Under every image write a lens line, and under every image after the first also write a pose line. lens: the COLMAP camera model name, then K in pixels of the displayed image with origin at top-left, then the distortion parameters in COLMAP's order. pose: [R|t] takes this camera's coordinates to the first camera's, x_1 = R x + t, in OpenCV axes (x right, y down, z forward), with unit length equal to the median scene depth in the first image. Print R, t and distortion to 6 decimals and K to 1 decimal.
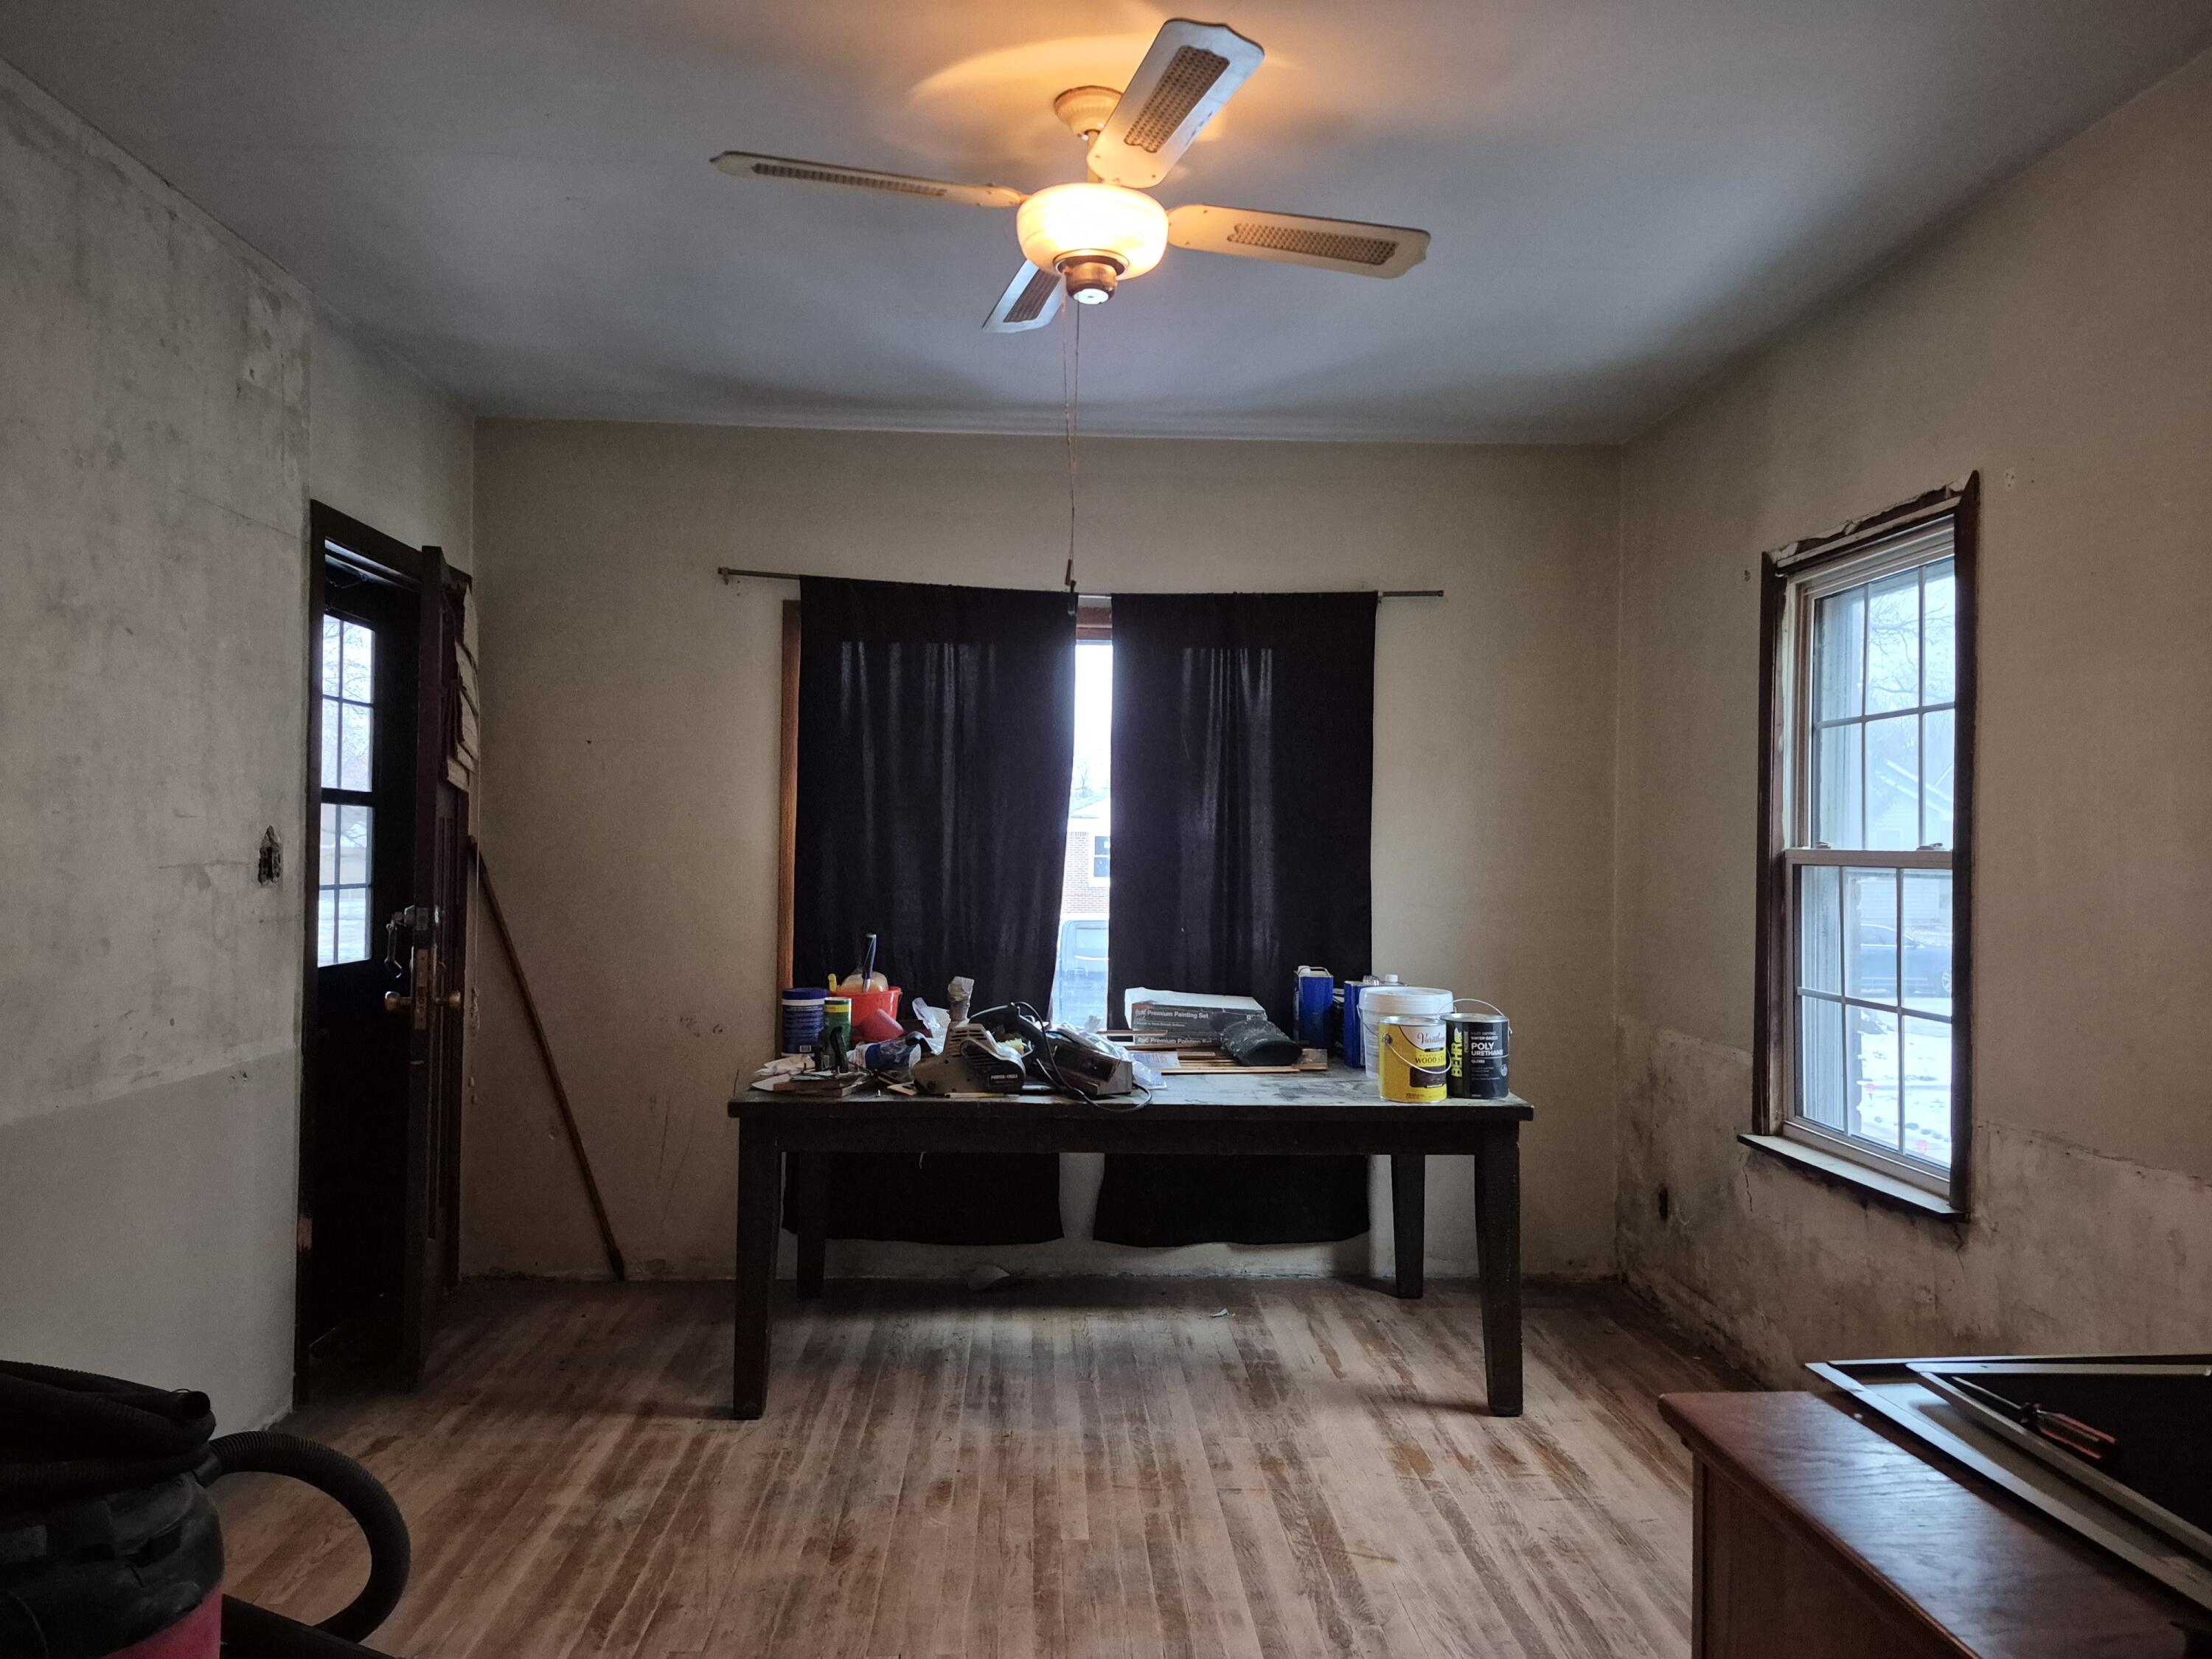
lens RADIAL K [[1532.1, 0, 1104.5], [0, 1532.1, 824.2], [0, 0, 1]] dist [0.102999, -0.136007]
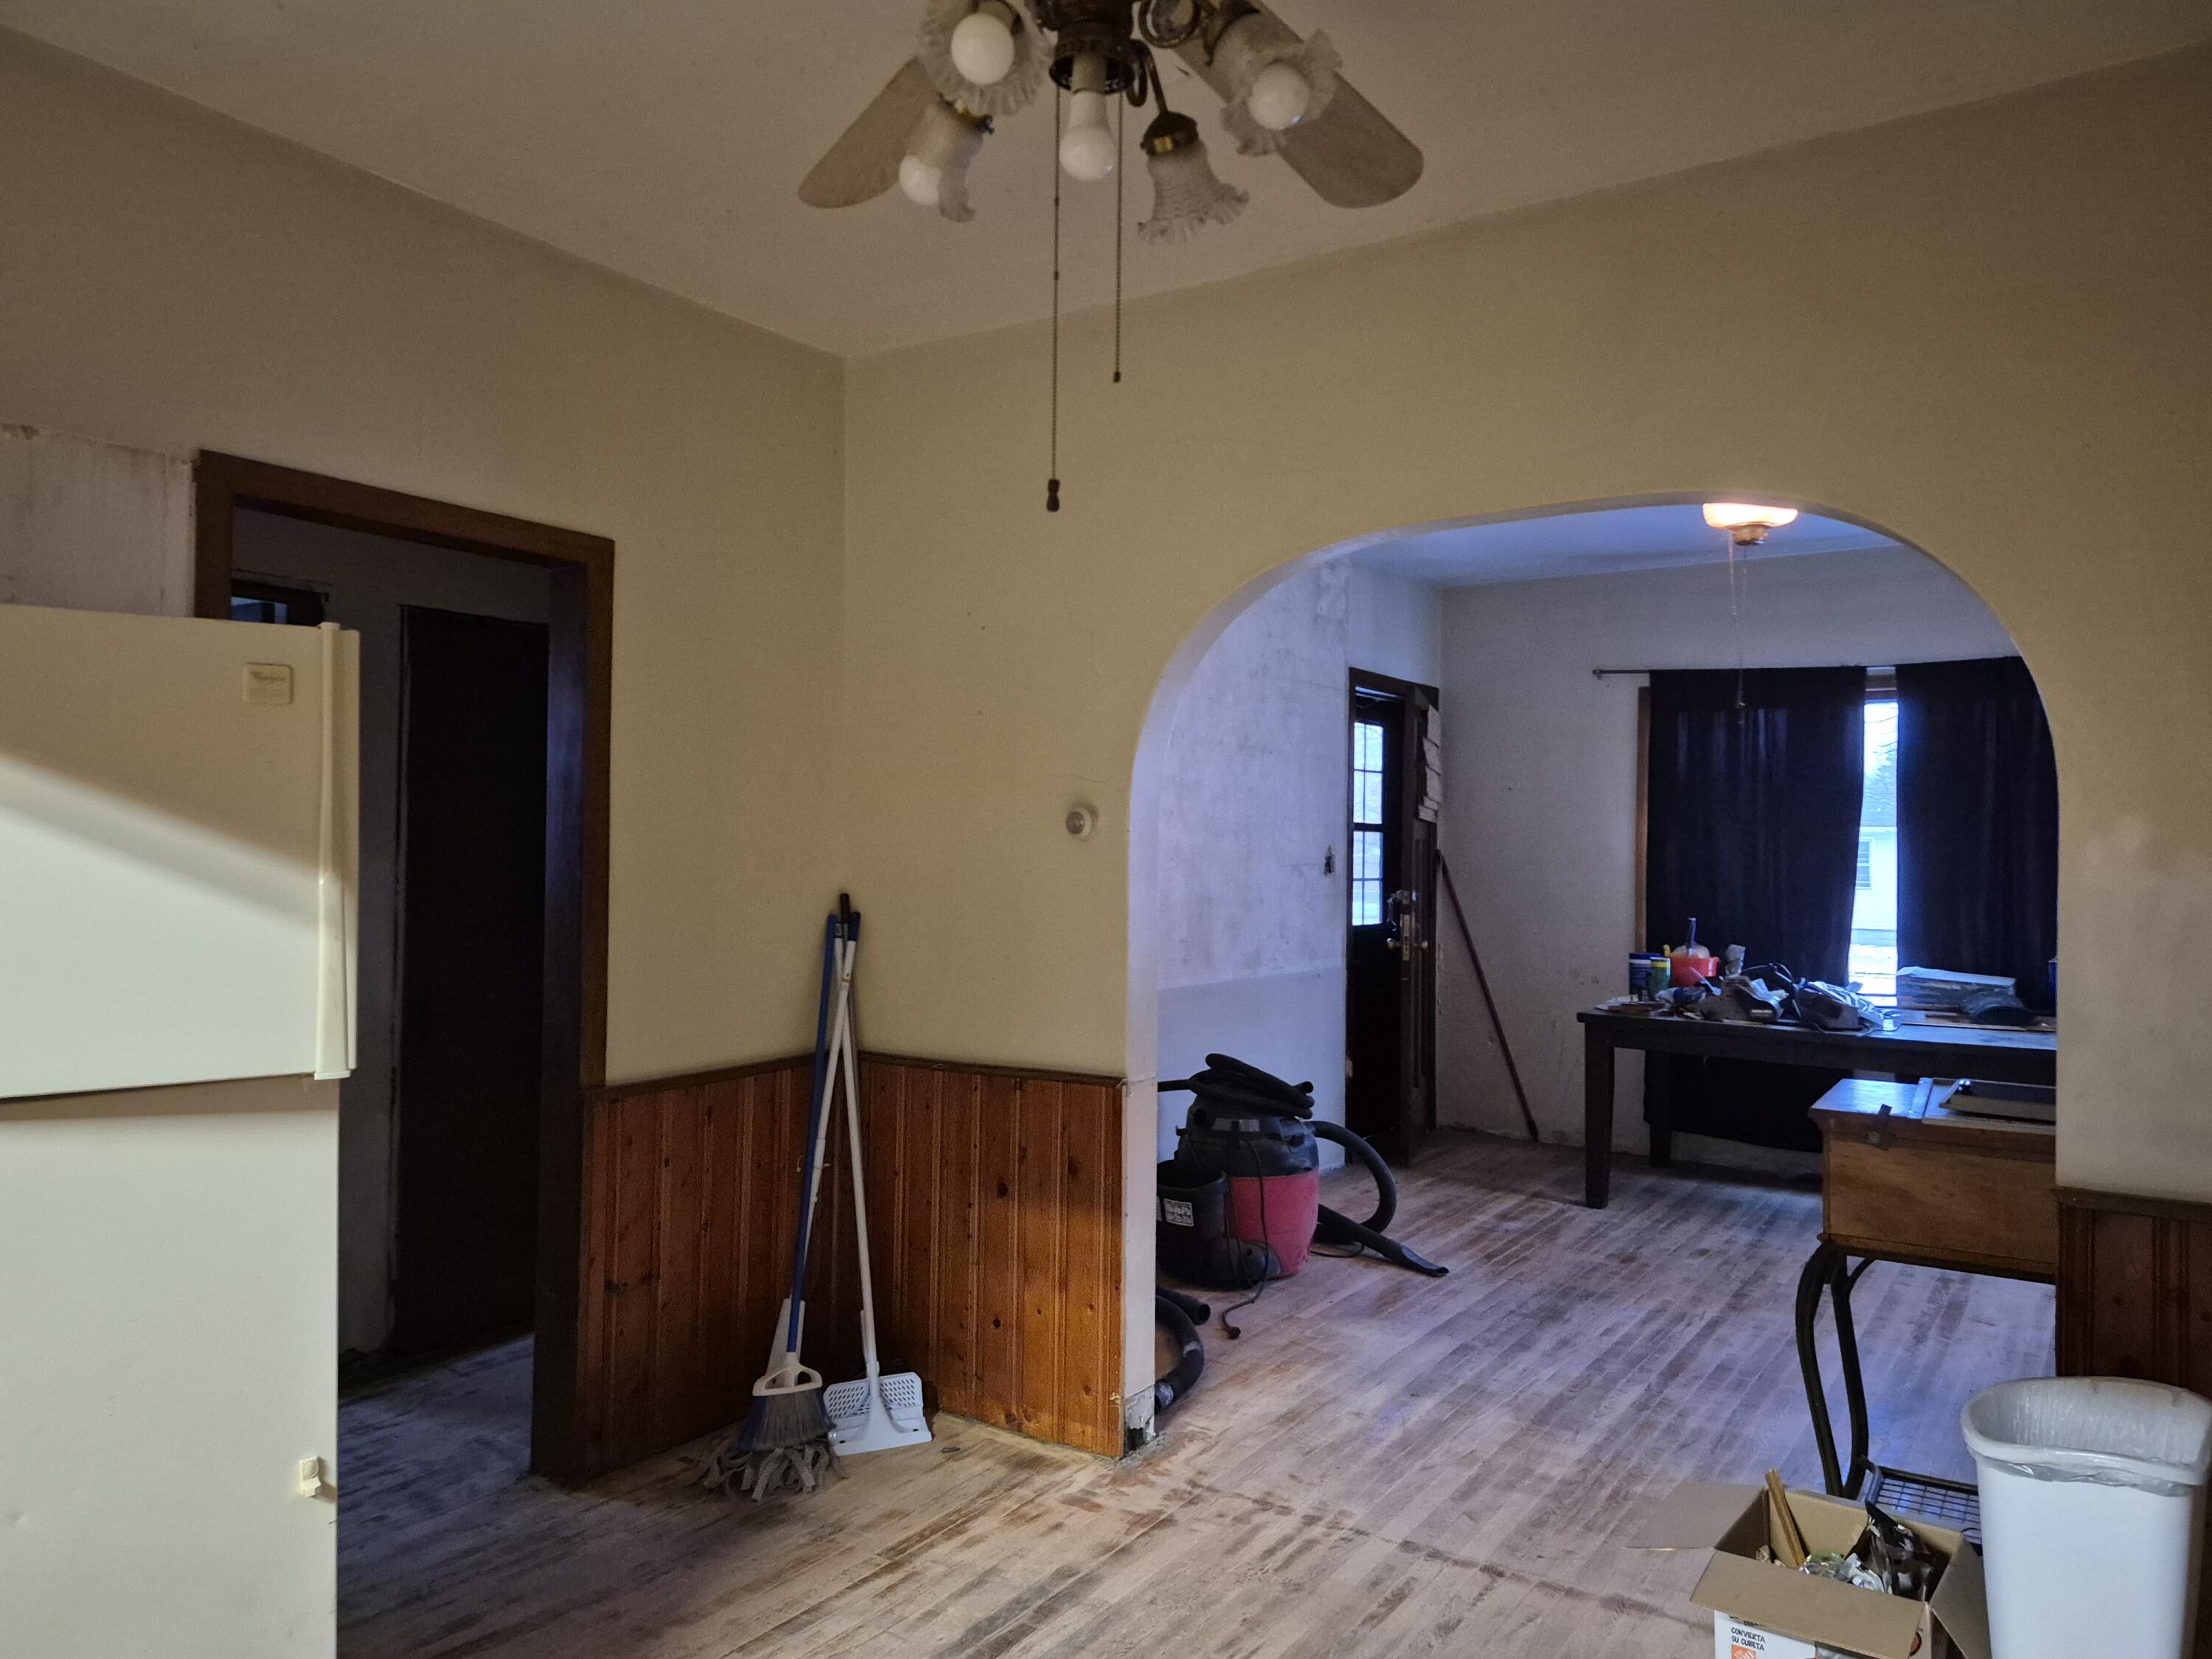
lens RADIAL K [[1532.1, 0, 1104.5], [0, 1532.1, 824.2], [0, 0, 1]] dist [0.102999, -0.136007]
pose [[0.808893, -0.007951, -0.587902, 0.299652], [0.004710, 0.999964, -0.007042, -0.010880], [0.587937, 0.002927, 0.808901, -0.590140]]
